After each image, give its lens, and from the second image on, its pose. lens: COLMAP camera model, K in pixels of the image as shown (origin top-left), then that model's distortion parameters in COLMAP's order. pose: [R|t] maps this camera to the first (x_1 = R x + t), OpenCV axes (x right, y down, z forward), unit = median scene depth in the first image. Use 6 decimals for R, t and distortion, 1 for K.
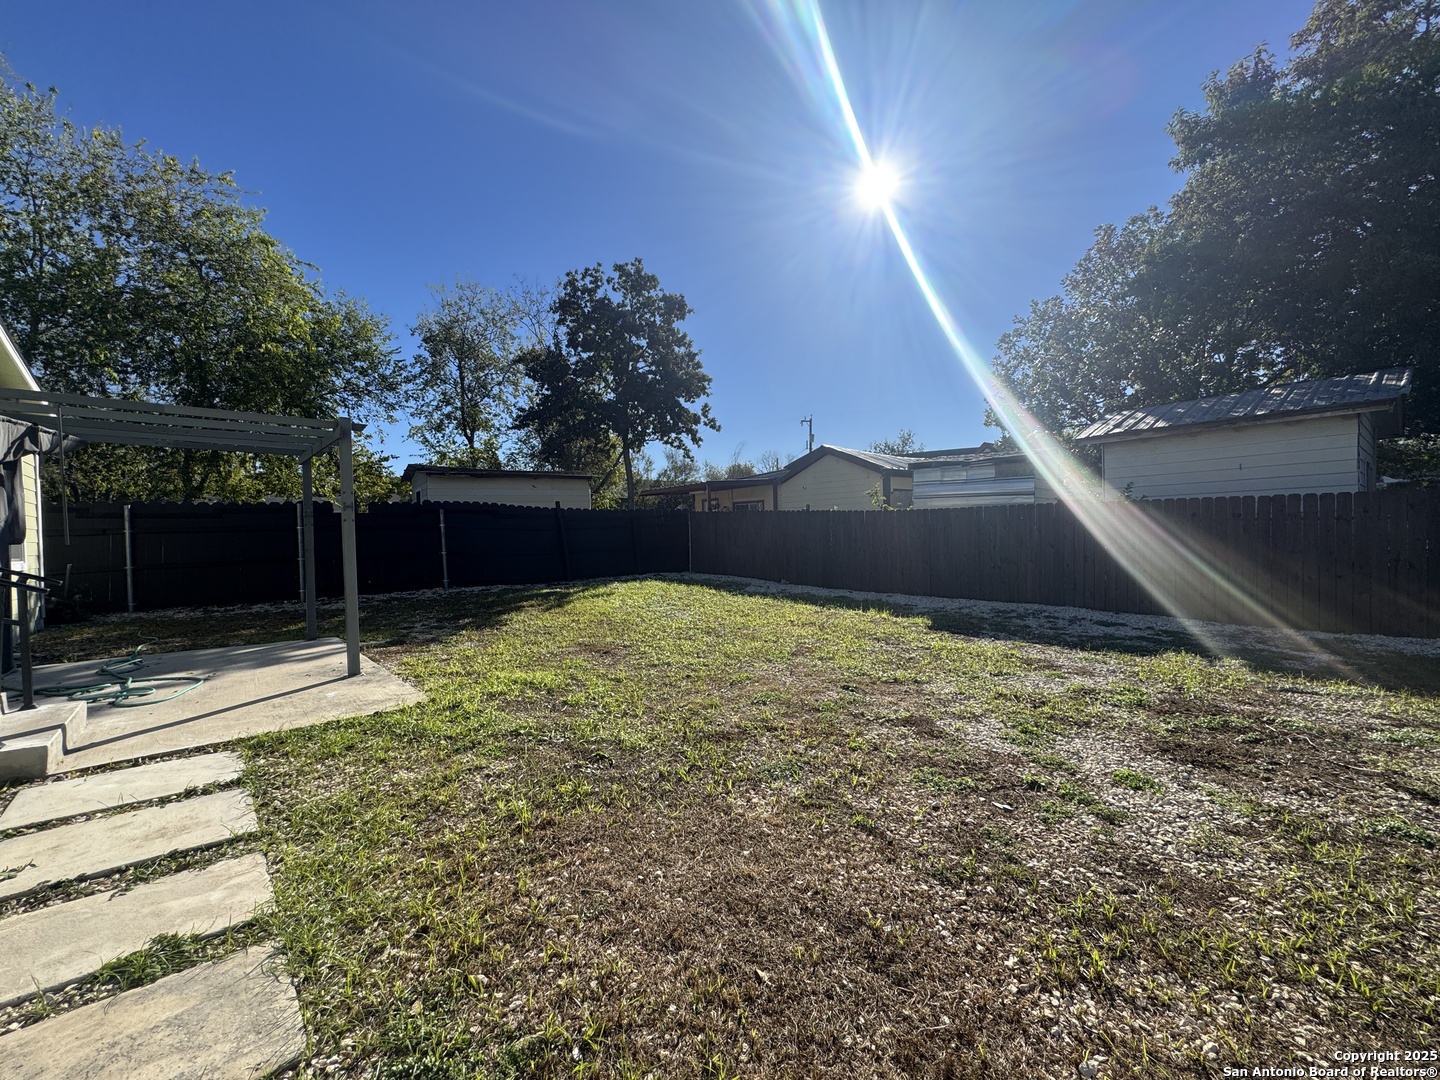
lens RADIAL K [[578.7, 0, 720.0], [0, 578.7, 543.7], [0, 0, 1]] dist [-0.002111, 0.000043]
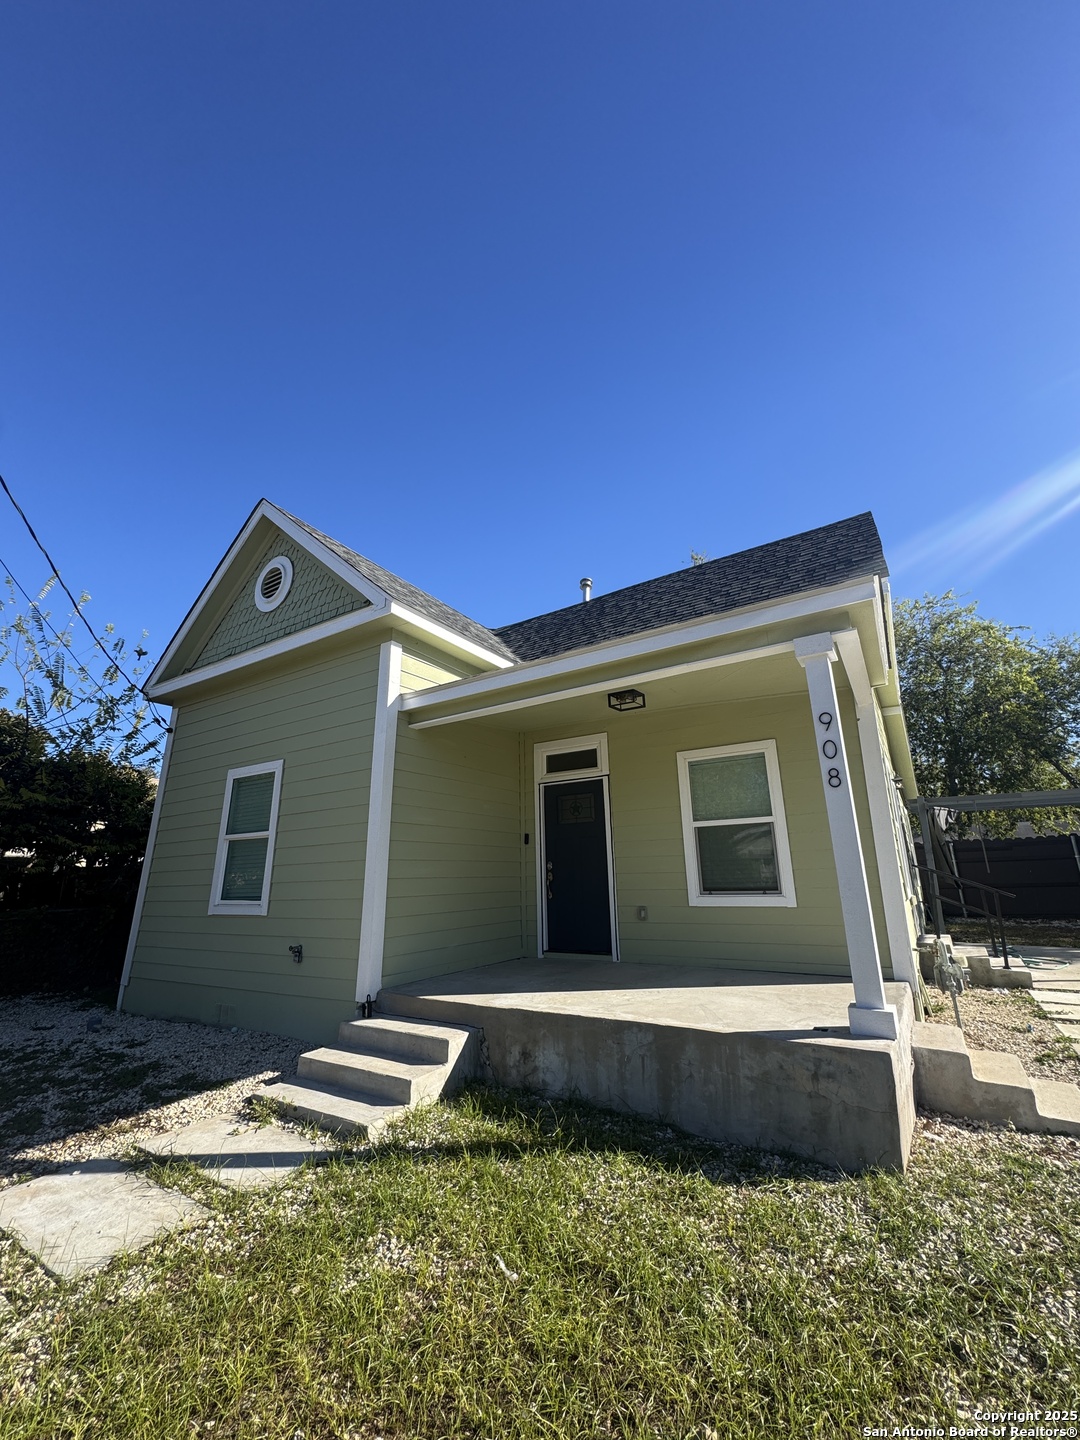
lens RADIAL K [[578.7, 0, 536.9], [0, 578.7, 719.2], [0, 0, 1]] dist [-0.002111, 0.000043]
pose [[0.260677, -0.234546, -0.936502, 0.319301], [-0.003294, 0.969818, -0.243807, -0.015079], [0.965421, 0.066640, 0.252036, -0.770937]]
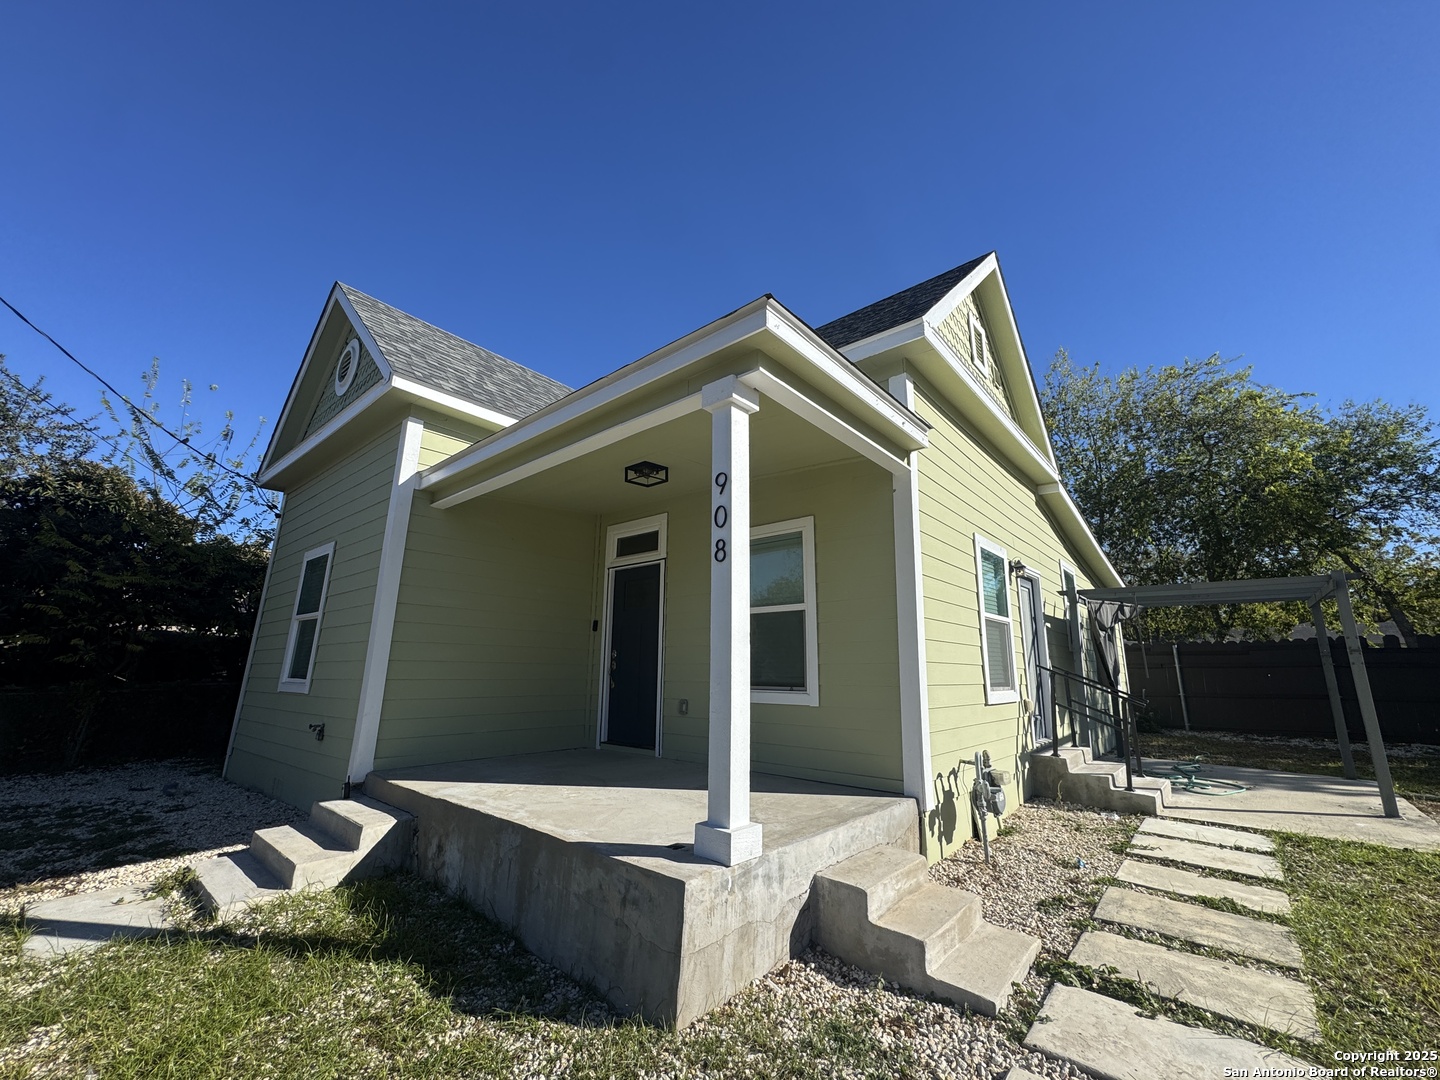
lens RADIAL K [[578.7, 0, 722.6], [0, 578.7, 539.7], [0, 0, 1]] dist [-0.002111, 0.000043]
pose [[0.118599, -0.194401, -0.973726, 0.307319], [-0.031081, 0.979440, -0.199328, -0.013188], [0.992456, 0.053904, 0.110118, -0.307422]]
